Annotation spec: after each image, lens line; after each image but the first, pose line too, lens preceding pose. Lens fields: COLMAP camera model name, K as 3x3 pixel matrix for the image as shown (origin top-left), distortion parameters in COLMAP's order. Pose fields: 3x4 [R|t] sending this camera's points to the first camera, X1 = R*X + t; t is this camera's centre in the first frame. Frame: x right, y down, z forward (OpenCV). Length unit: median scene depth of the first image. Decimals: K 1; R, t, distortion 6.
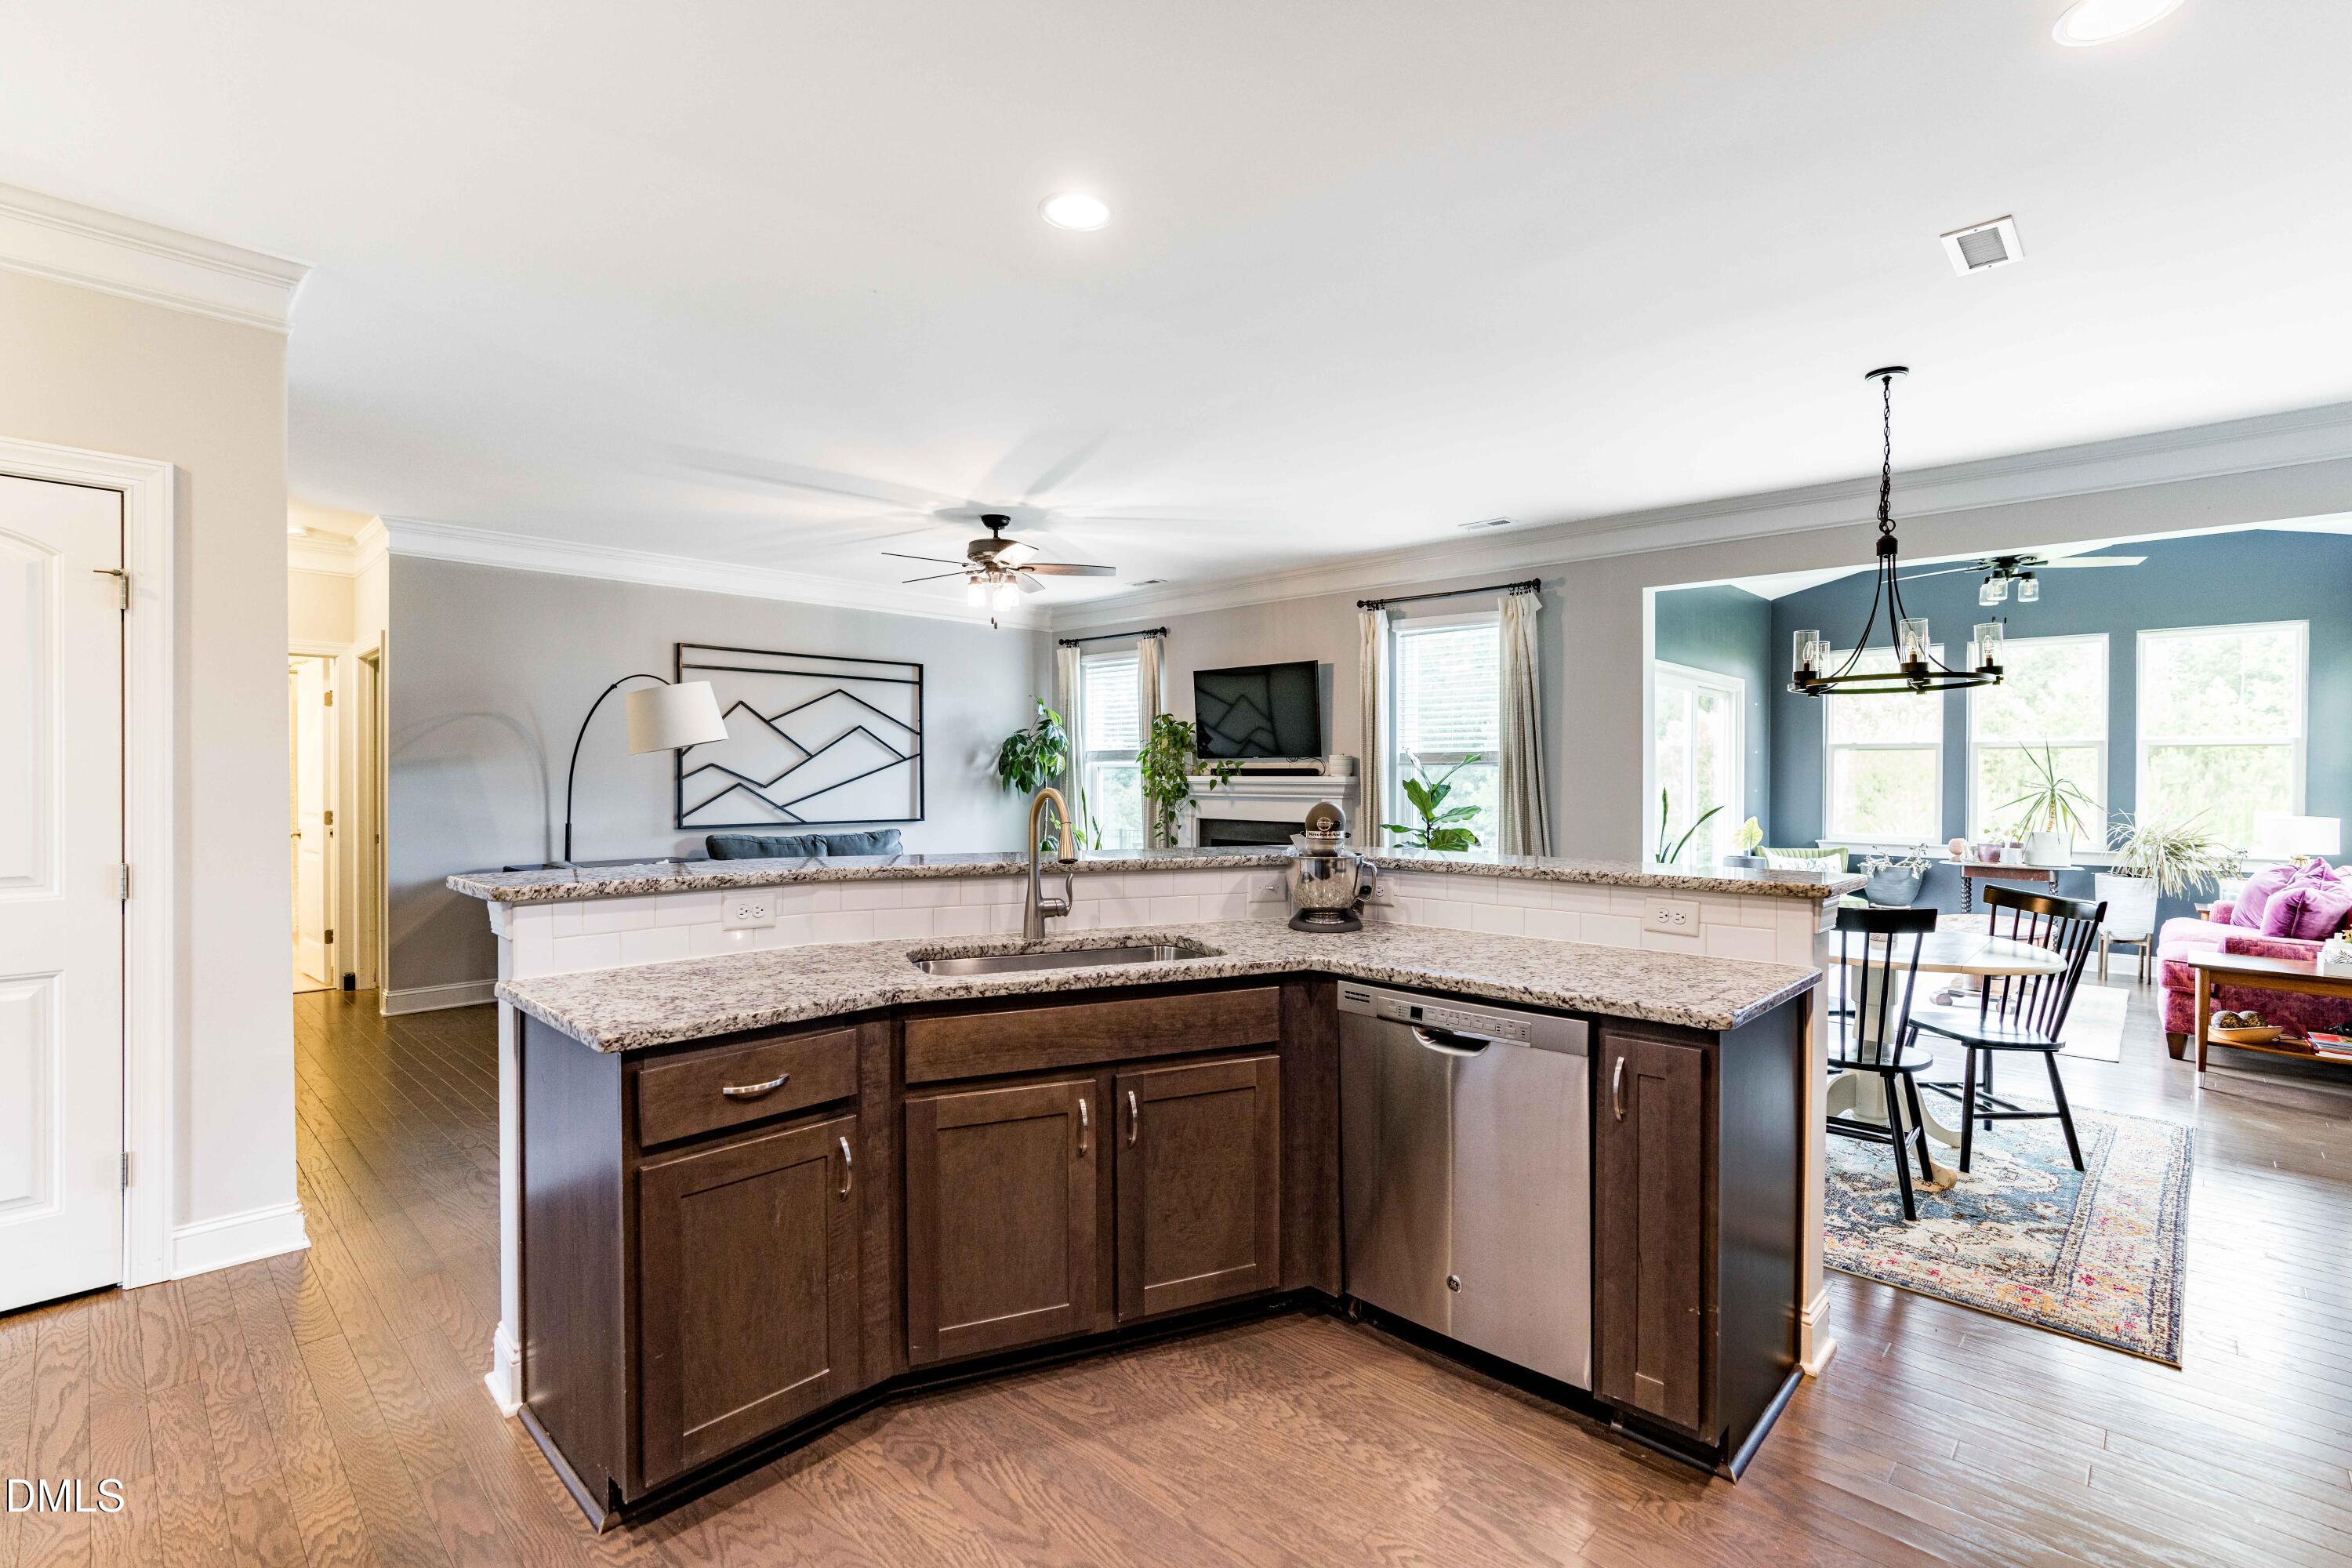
lens RADIAL K [[1083.3, 0, 1176.0], [0, 1083.3, 784.0], [0, 0, 1]] dist [-0.051549, 0.021039]
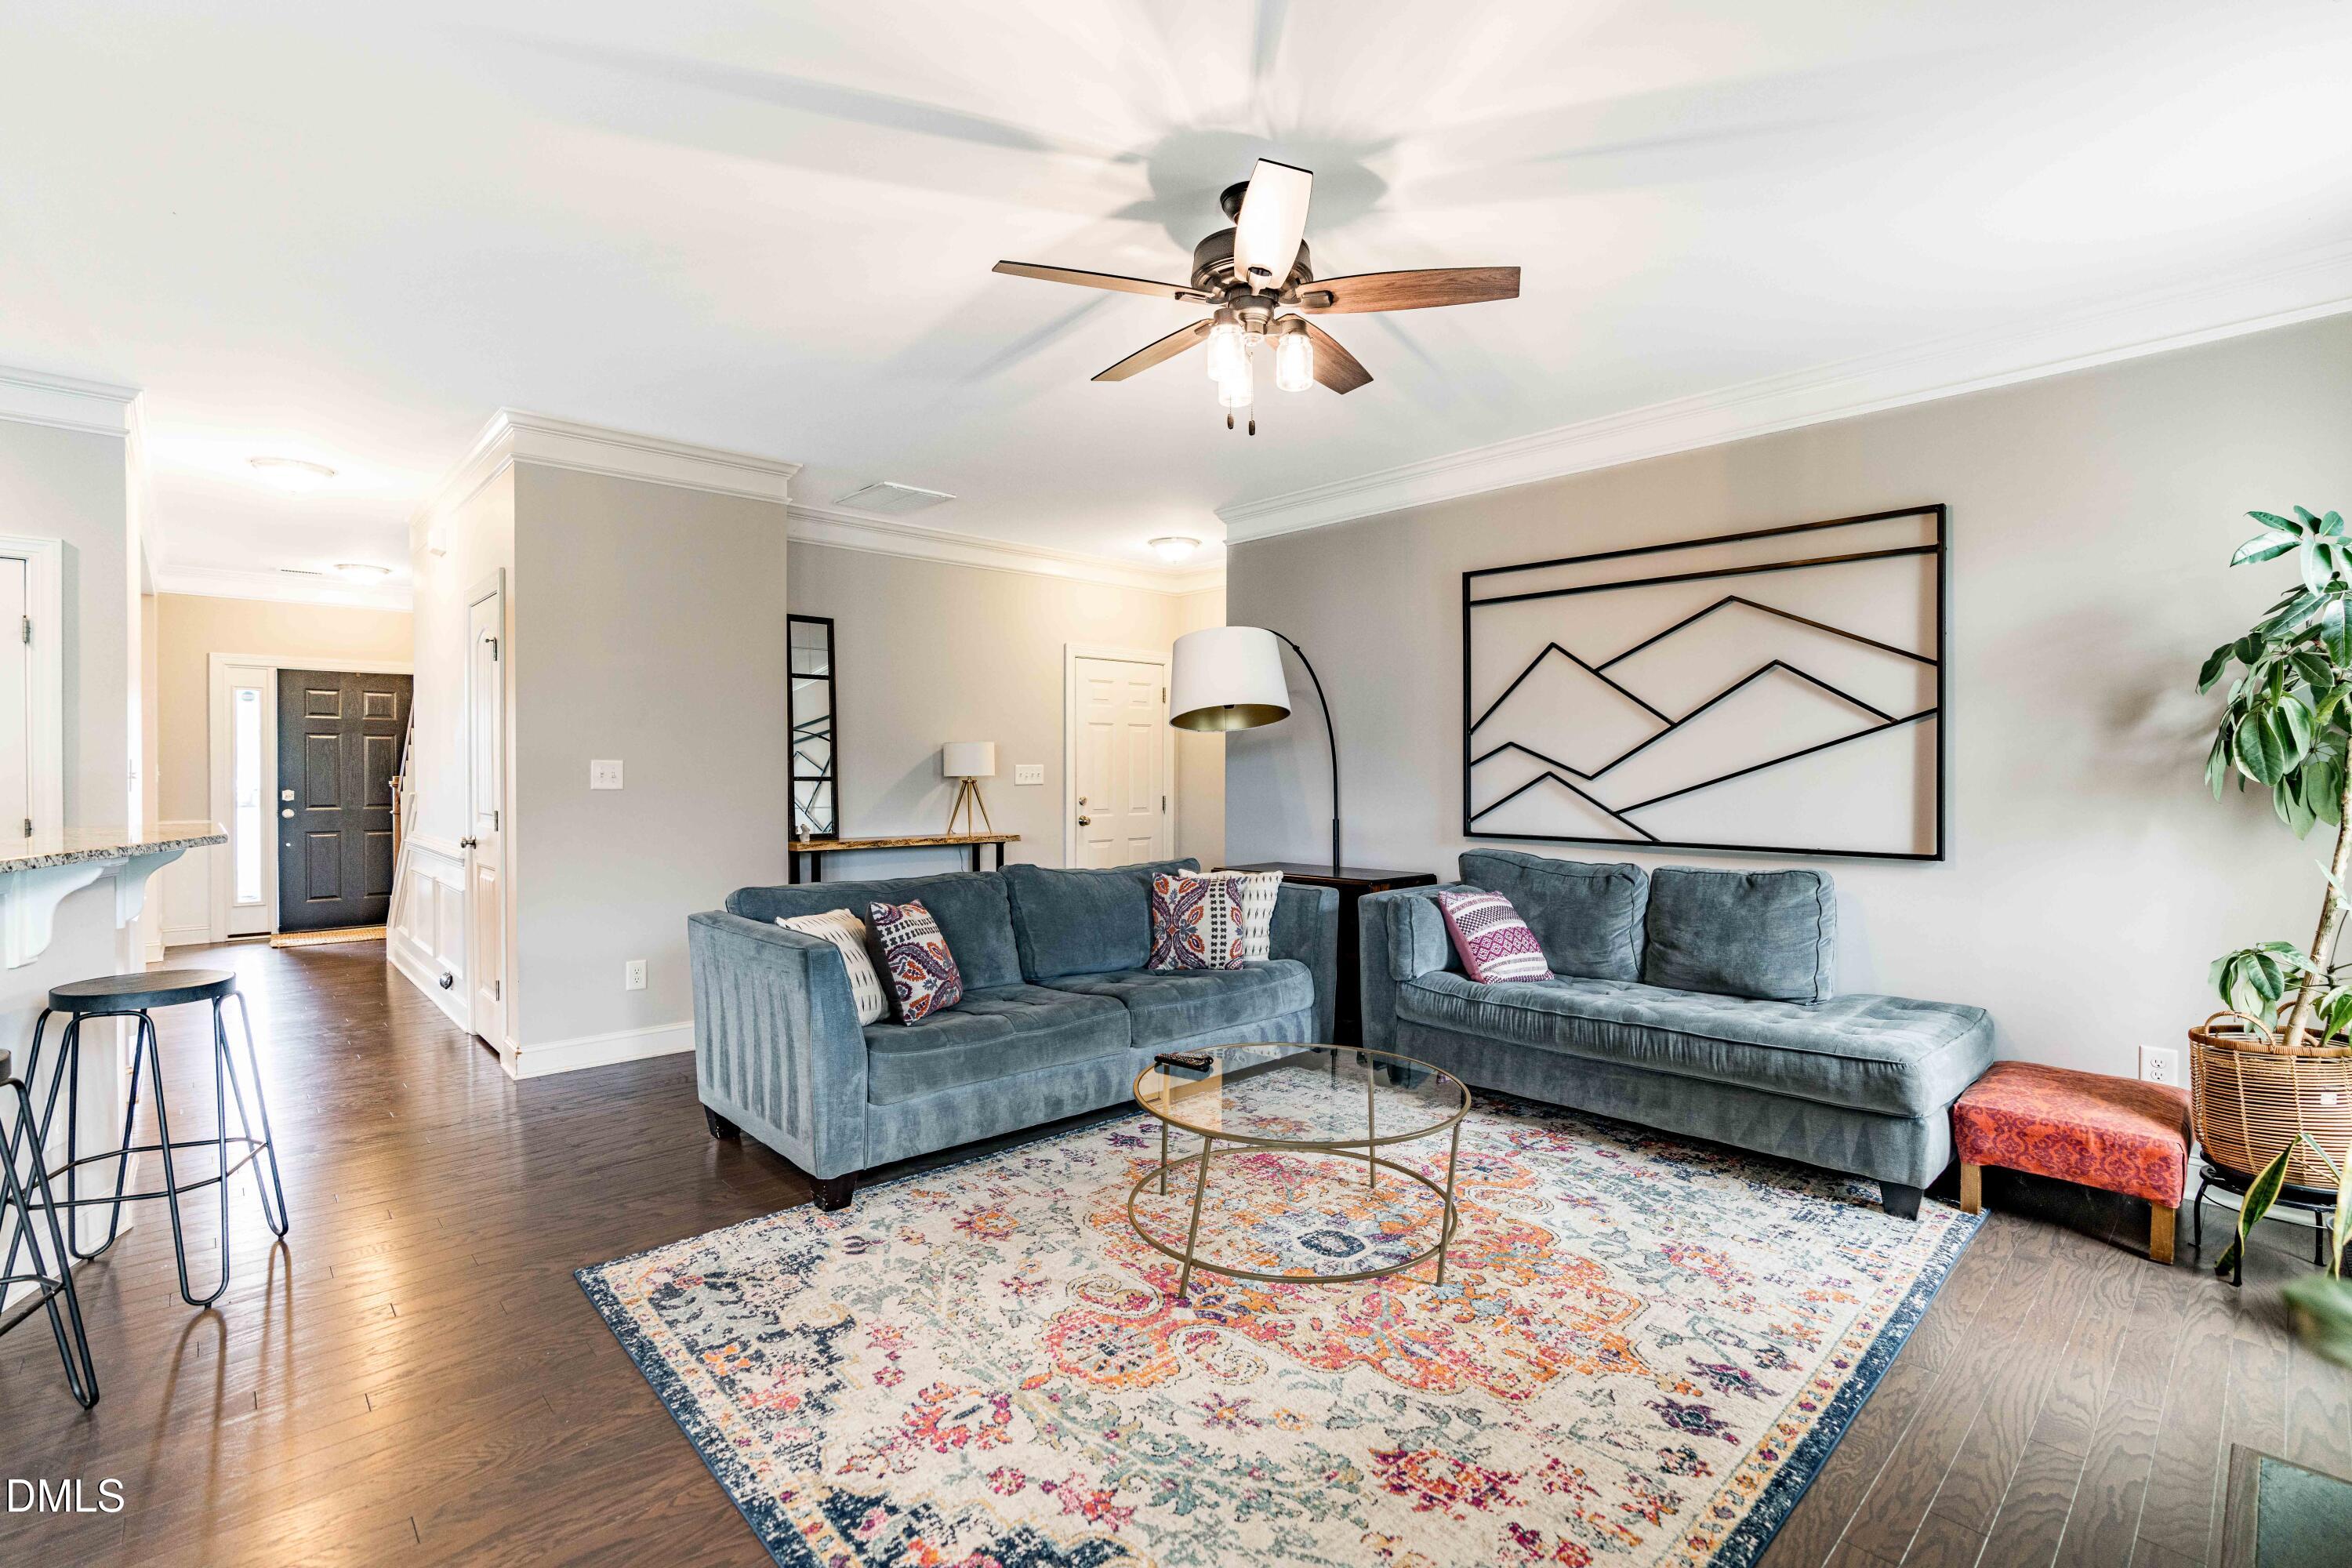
lens RADIAL K [[1083.3, 0, 1176.0], [0, 1083.3, 784.0], [0, 0, 1]] dist [-0.051549, 0.021039]
pose [[-0.056778, 0.009691, -0.998340, 0.252864], [-0.009915, 0.999898, 0.010270, 0.001873], [0.998338, 0.010482, -0.056676, 0.845966]]
